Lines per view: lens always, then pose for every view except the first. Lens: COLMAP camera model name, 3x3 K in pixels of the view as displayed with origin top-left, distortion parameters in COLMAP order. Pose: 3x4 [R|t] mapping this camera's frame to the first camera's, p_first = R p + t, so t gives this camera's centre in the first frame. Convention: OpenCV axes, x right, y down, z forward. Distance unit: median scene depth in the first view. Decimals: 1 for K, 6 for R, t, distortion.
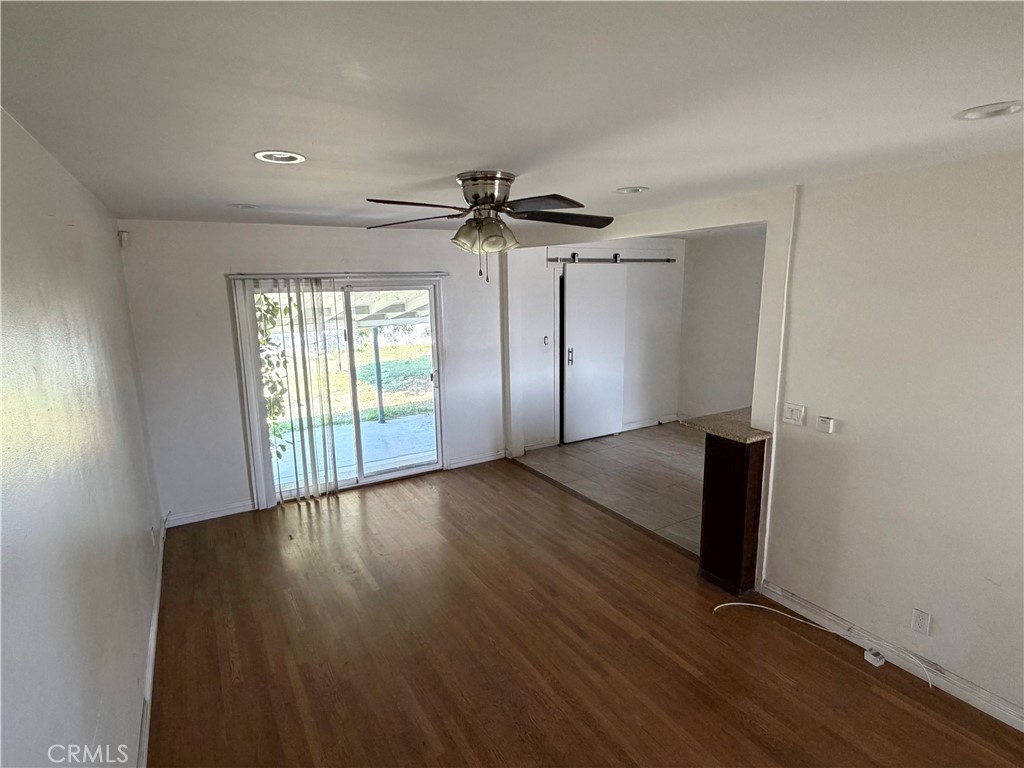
lens RADIAL K [[538.8, 0, 511.4], [0, 538.8, 381.5], [0, 0, 1]] dist [-0.000554, -0.000001]
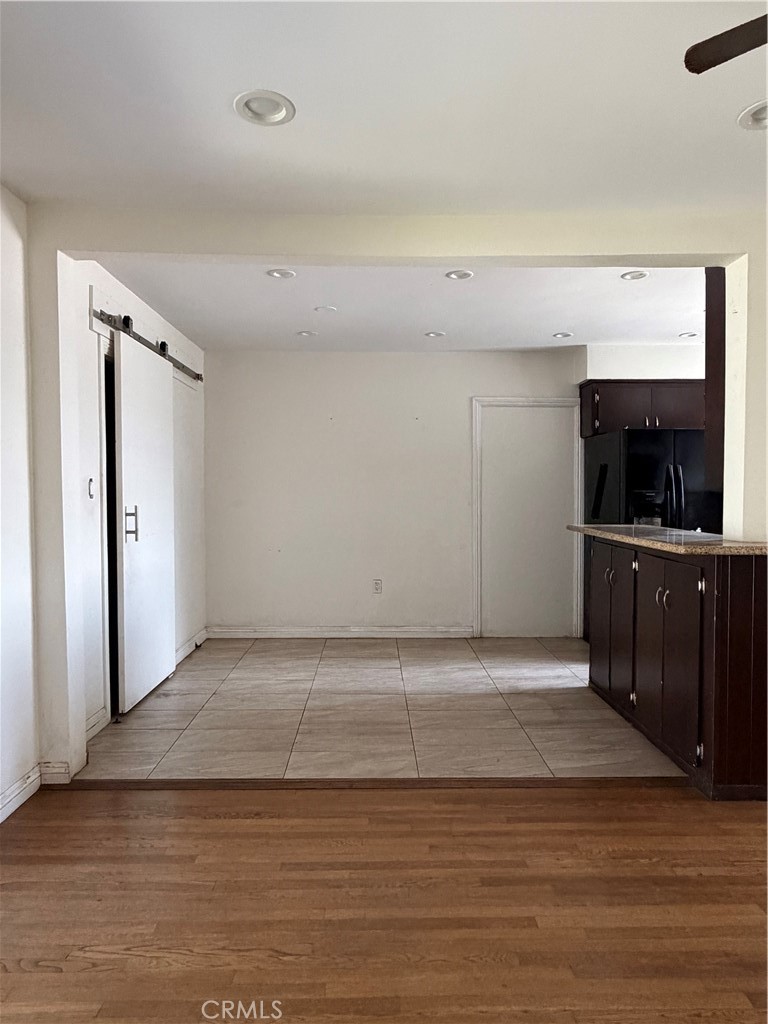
lens RADIAL K [[648.5, 0, 383.8], [0, 648.5, 516.5], [0, 0, 1]] dist [-0.000411, 0.000358]
pose [[0.507681, -0.022297, 0.861257, -0.285837], [0.154096, 0.985895, -0.065310, 0.020207], [-0.847652, 0.165873, 0.503956, 0.544691]]
